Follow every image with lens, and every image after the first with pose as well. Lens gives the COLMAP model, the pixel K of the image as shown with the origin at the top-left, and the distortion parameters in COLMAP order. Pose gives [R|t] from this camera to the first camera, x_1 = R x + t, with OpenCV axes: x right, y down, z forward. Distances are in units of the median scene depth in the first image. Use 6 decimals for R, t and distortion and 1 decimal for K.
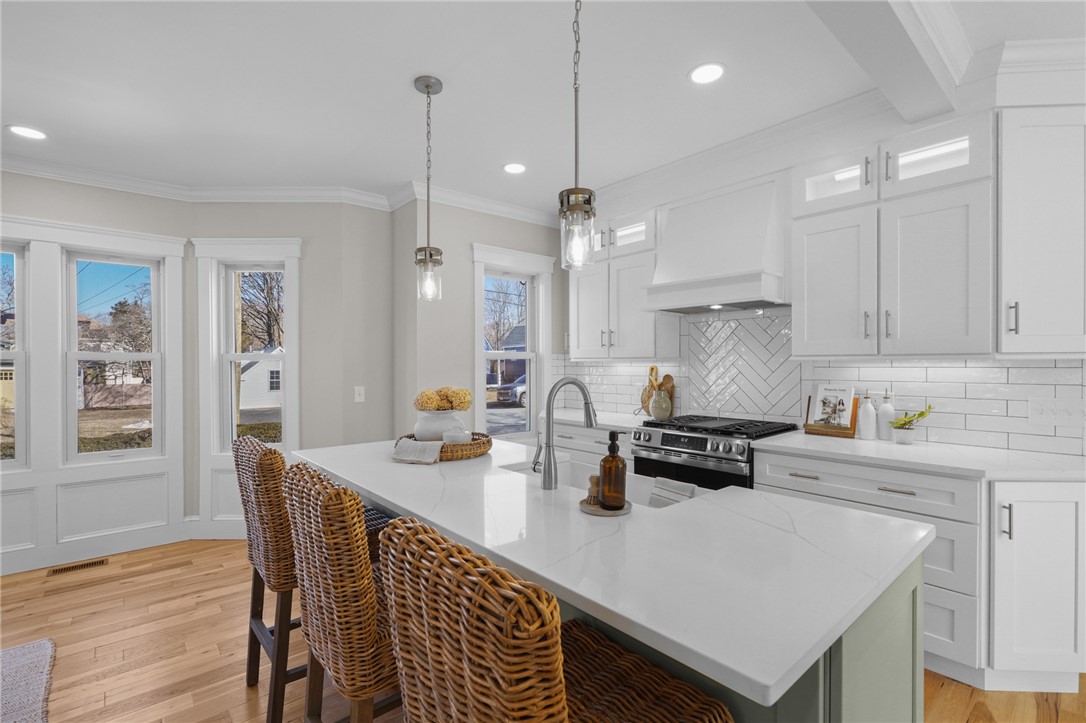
lens RADIAL K [[496.5, 0, 533.8], [0, 496.5, 366.7], [0, 0, 1]] dist [-0.010085, 0.002813]
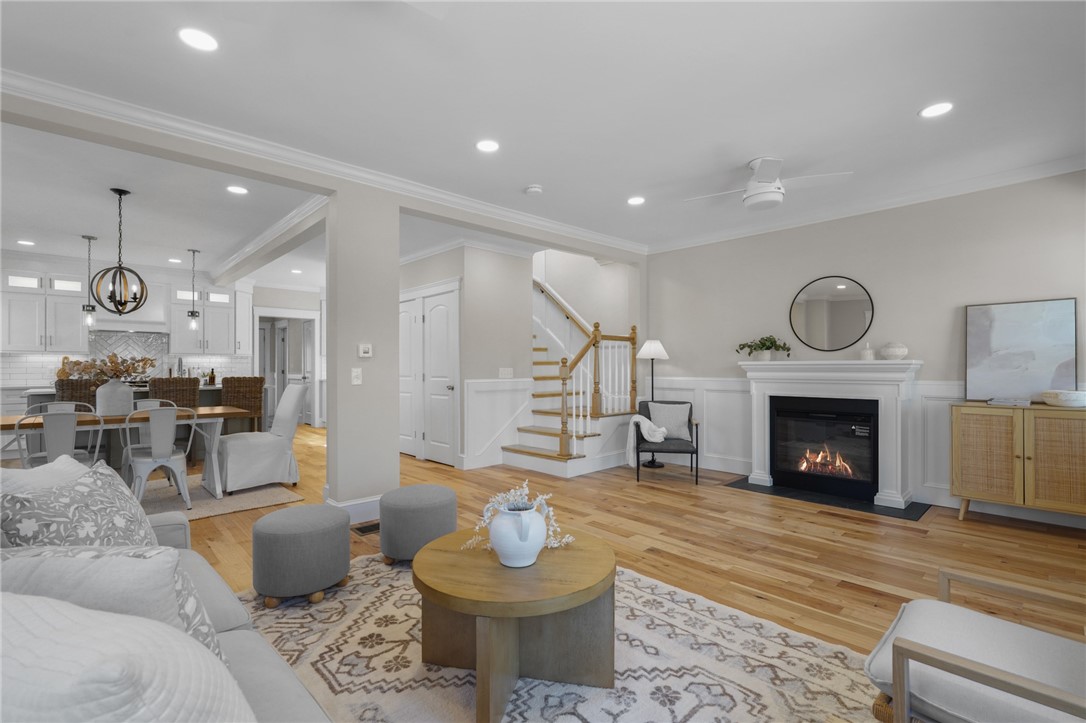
lens RADIAL K [[496.5, 0, 544.0], [0, 496.5, 365.9], [0, 0, 1]] dist [-0.010085, 0.002813]
pose [[-0.033581, 0.005185, 0.999423, -2.355826], [0.009723, 0.999941, -0.004861, 0.082364], [-0.999389, 0.009554, -0.033629, -0.994151]]
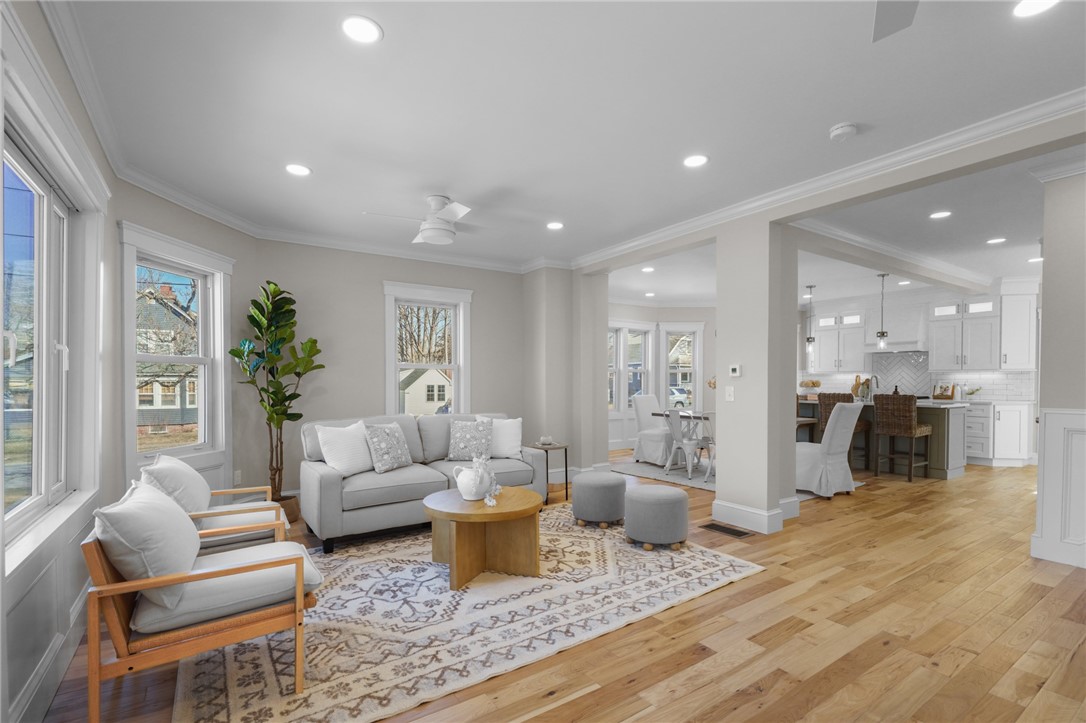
lens RADIAL K [[496.5, 0, 537.8], [0, 496.5, 389.4], [0, 0, 1]] dist [-0.010085, 0.002813]
pose [[0.990478, 0.005436, -0.137562, -1.336917], [-0.004226, 0.999950, 0.009082, 0.072897], [0.137605, -0.008415, 0.990451, -2.158593]]
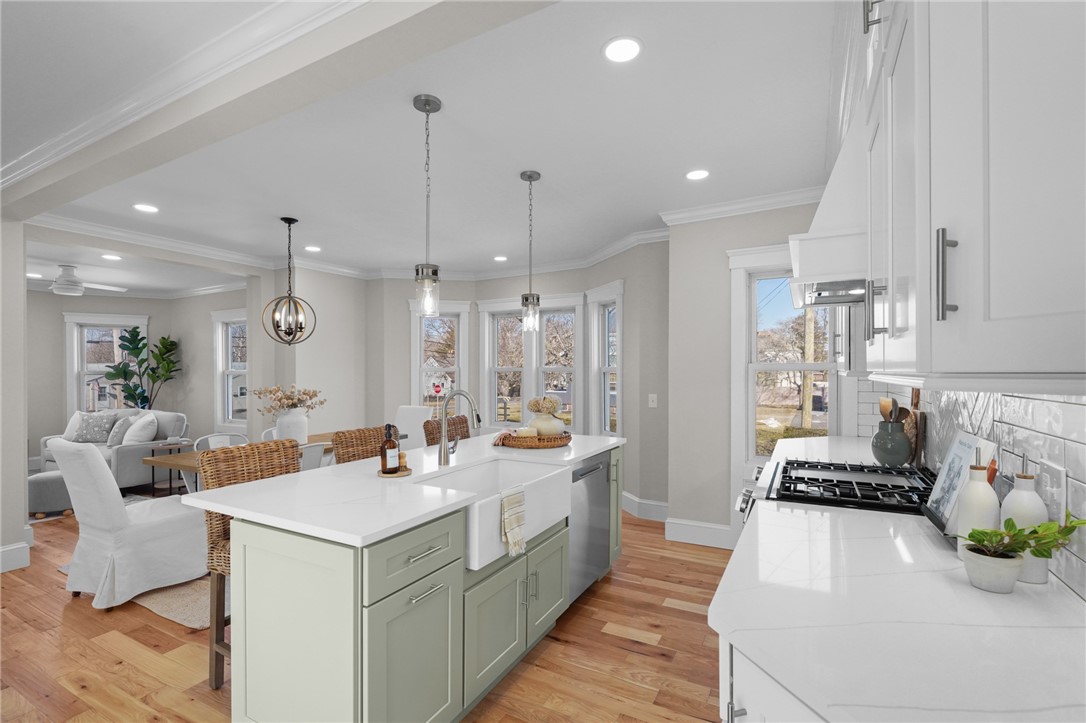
lens RADIAL K [[496.5, 0, 542.9], [0, 496.5, 368.9], [0, 0, 1]] dist [-0.010085, 0.002813]
pose [[0.352354, -0.000591, -0.935867, 0.954554], [-0.005686, 0.999980, -0.002772, -0.023562], [0.935849, 0.006298, 0.352344, 0.469279]]
